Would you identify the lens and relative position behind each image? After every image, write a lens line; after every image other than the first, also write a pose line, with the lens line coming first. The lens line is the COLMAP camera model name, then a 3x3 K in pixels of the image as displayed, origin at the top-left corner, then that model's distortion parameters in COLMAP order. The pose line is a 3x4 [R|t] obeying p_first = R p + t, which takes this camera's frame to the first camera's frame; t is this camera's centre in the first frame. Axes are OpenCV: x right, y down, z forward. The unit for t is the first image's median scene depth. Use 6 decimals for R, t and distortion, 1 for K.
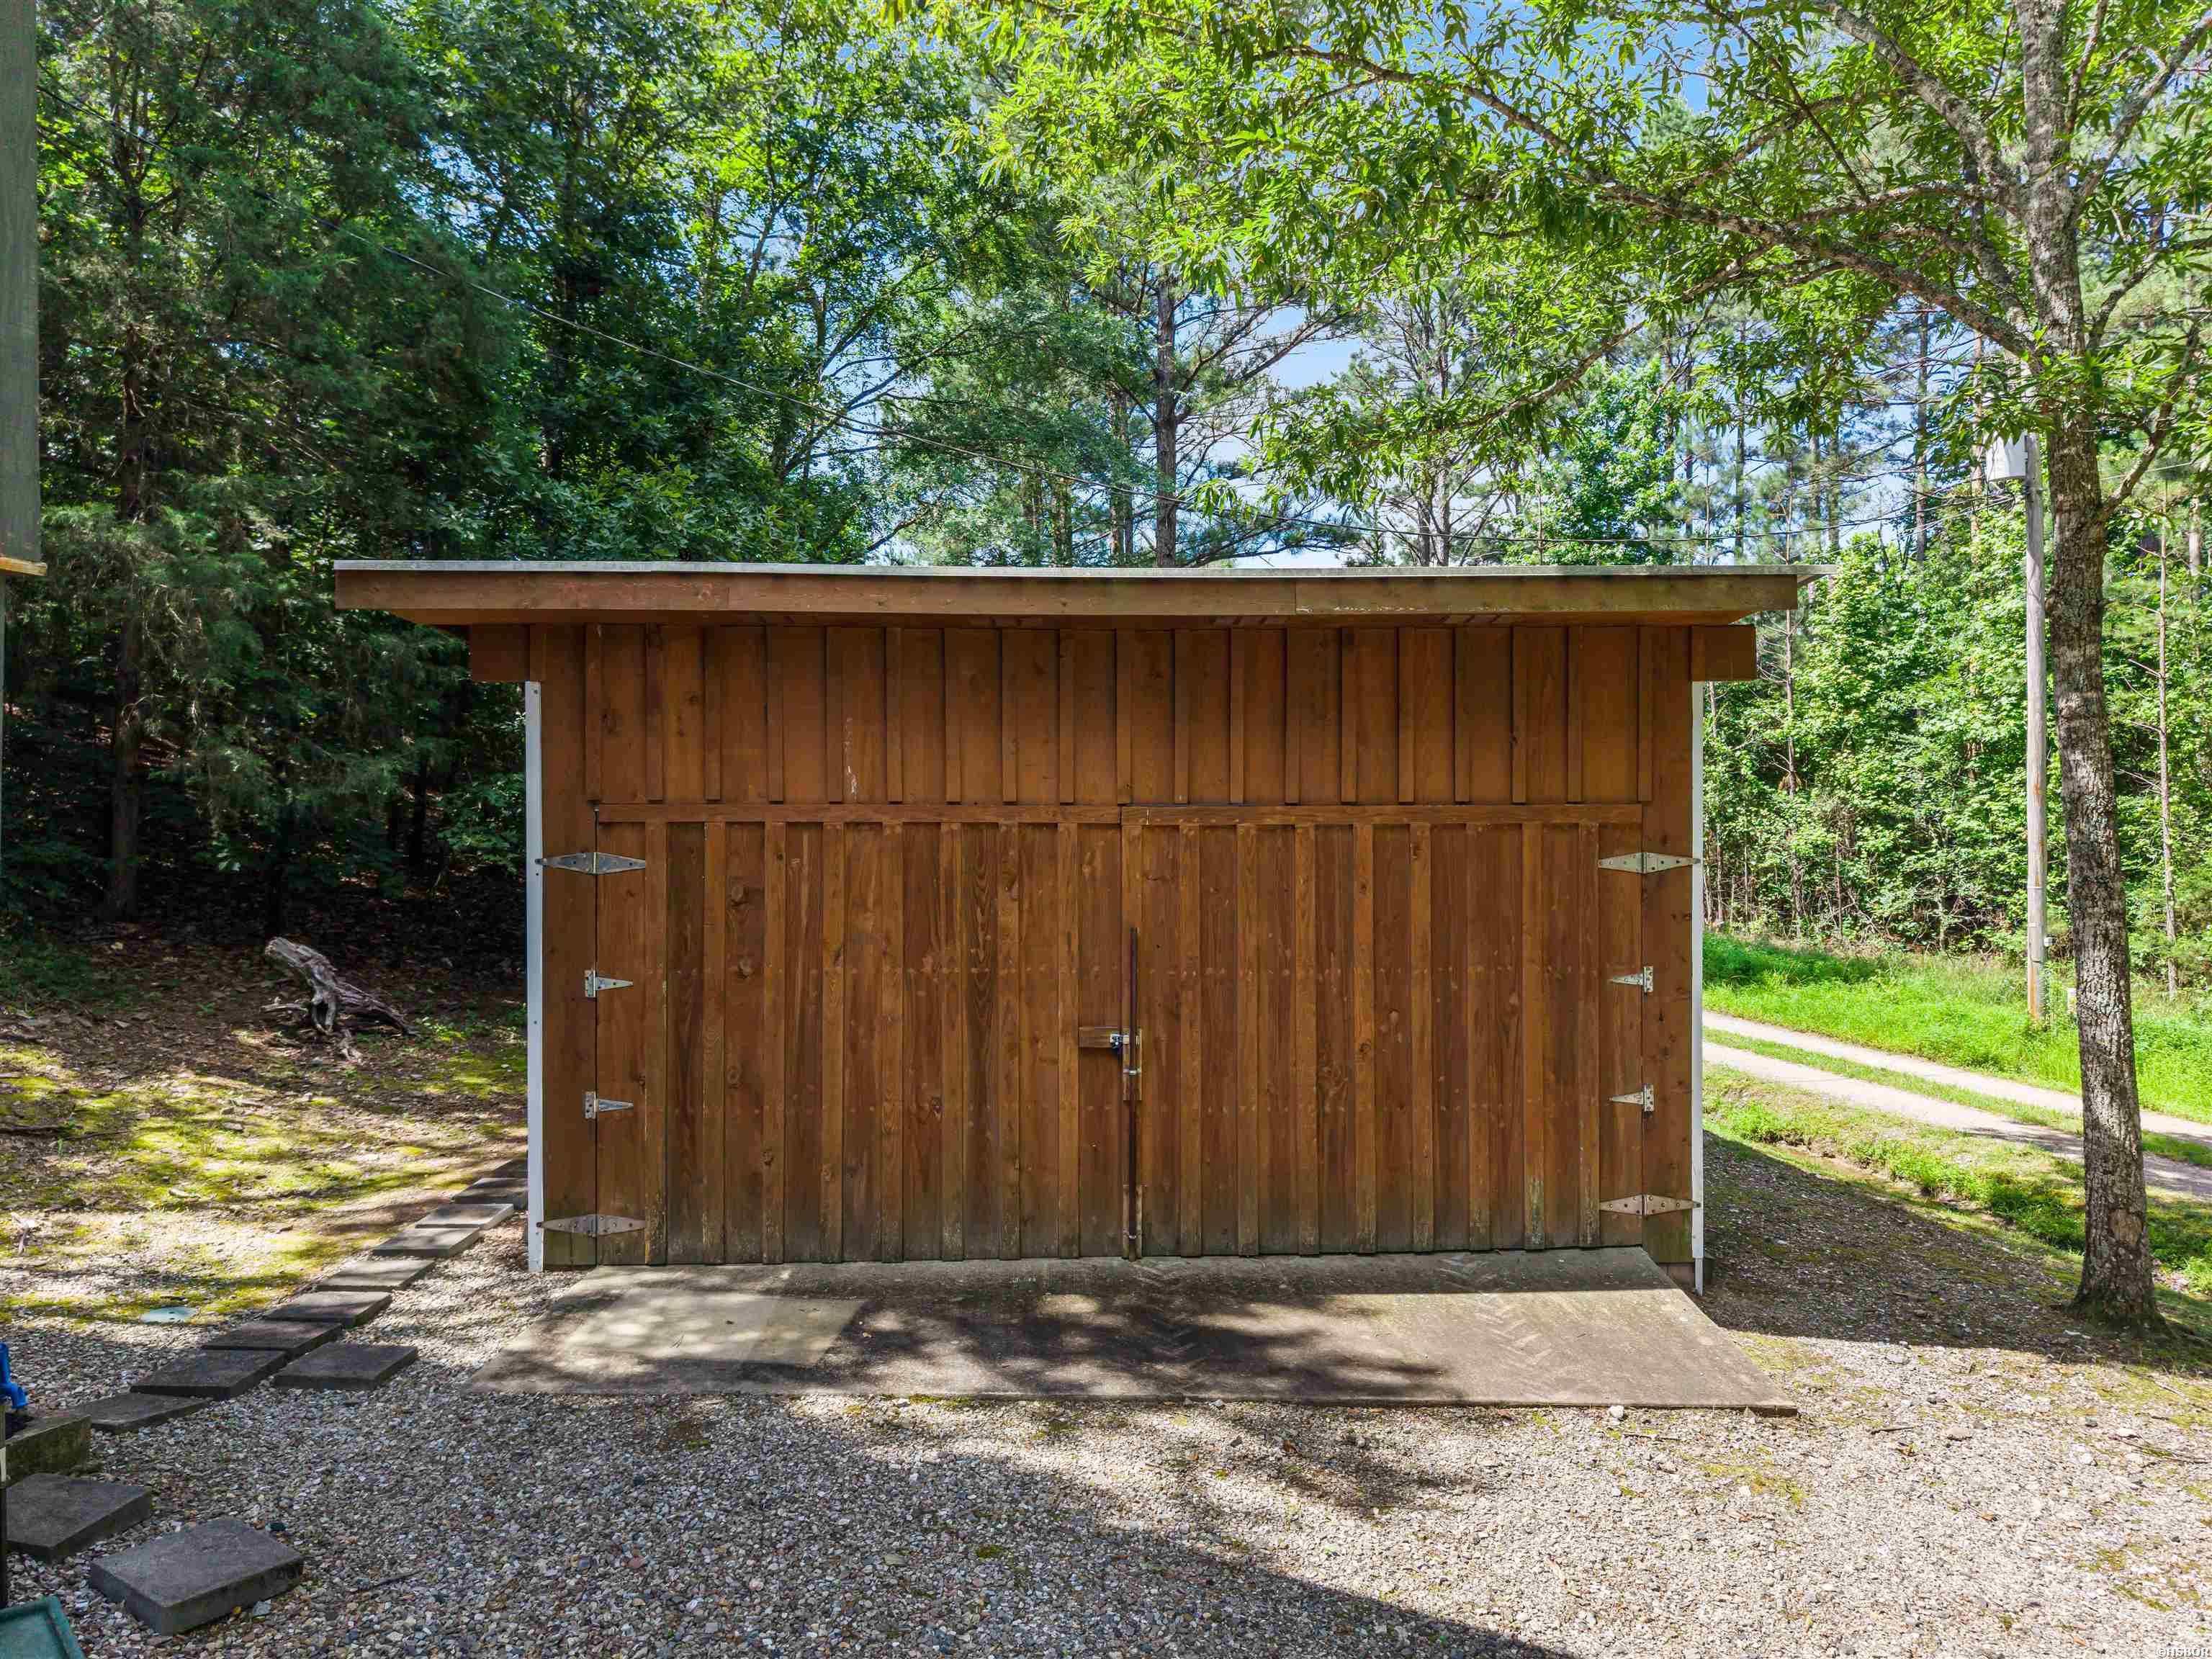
lens RADIAL K [[1476.2, 0, 1103.6], [0, 1476.2, 834.0], [0, 0, 1]] dist [0.002612, -0.001410]
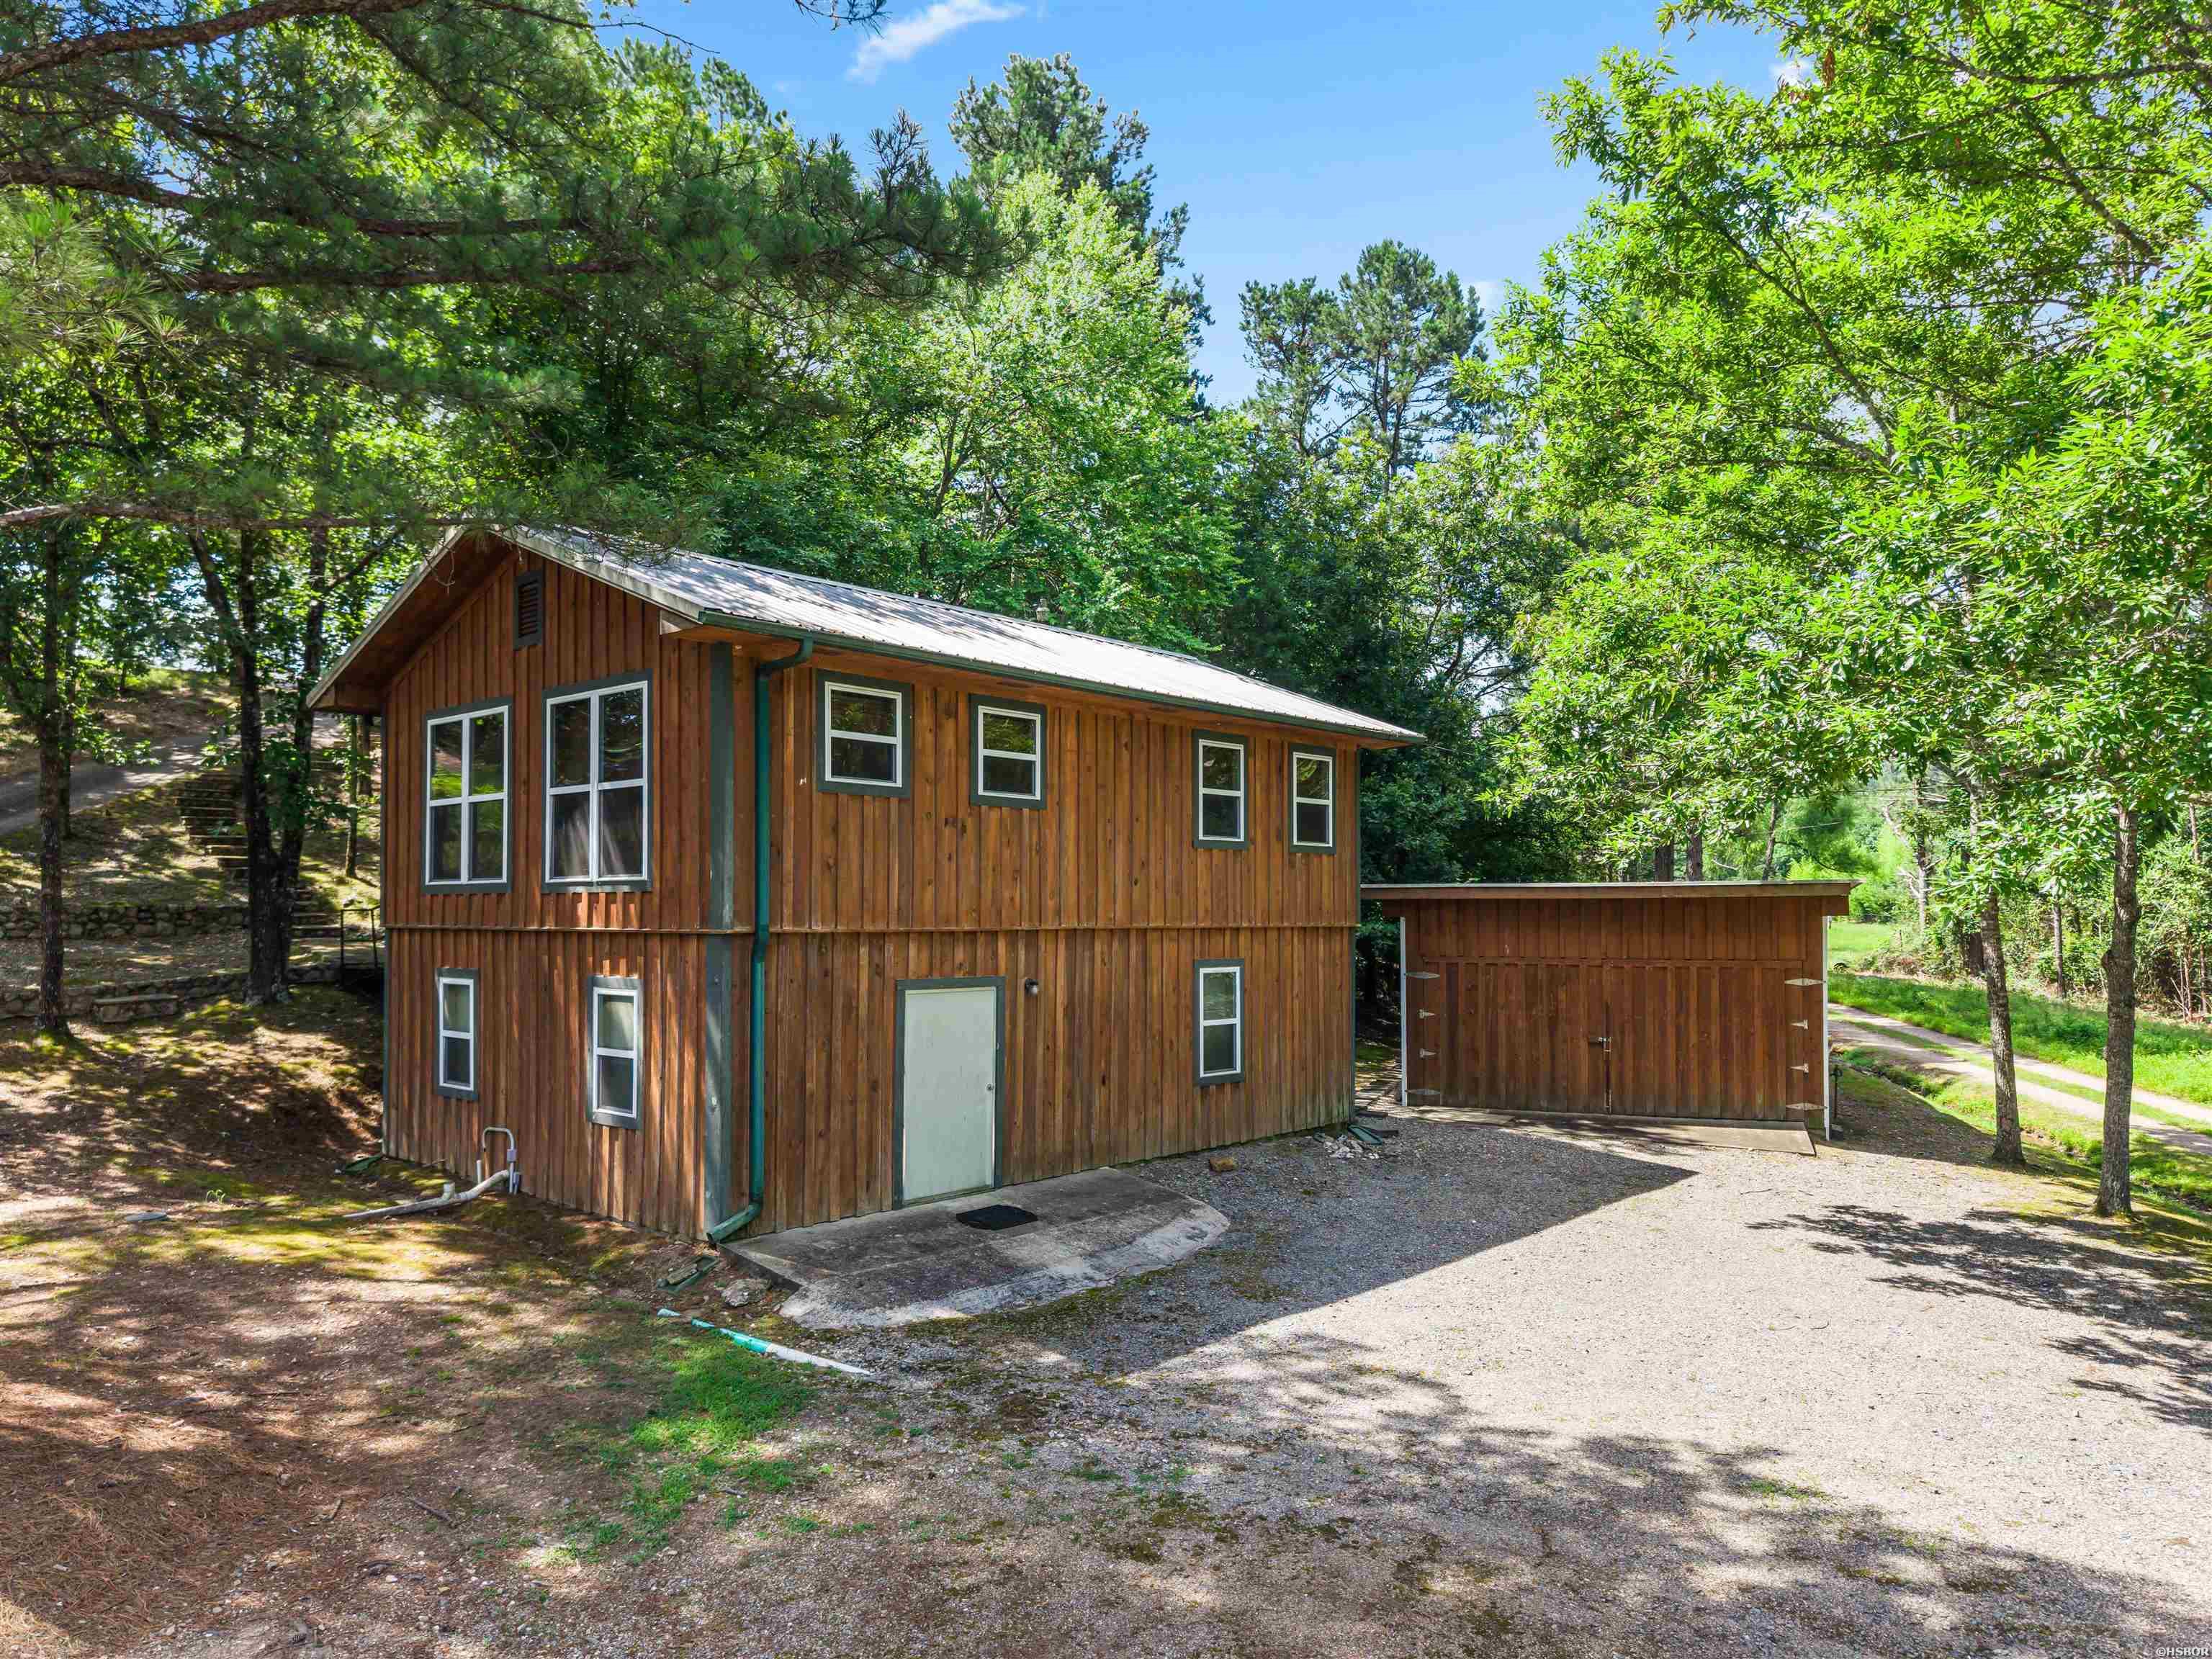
lens RADIAL K [[1476.2, 0, 1100.6], [0, 1476.2, 846.4], [0, 0, 1]] dist [0.002612, -0.001410]
pose [[0.932825, -0.011279, -0.360153, 0.144436], [-0.001039, 0.999422, -0.033991, -0.145398], [0.360328, 0.032082, 0.932274, -2.146489]]
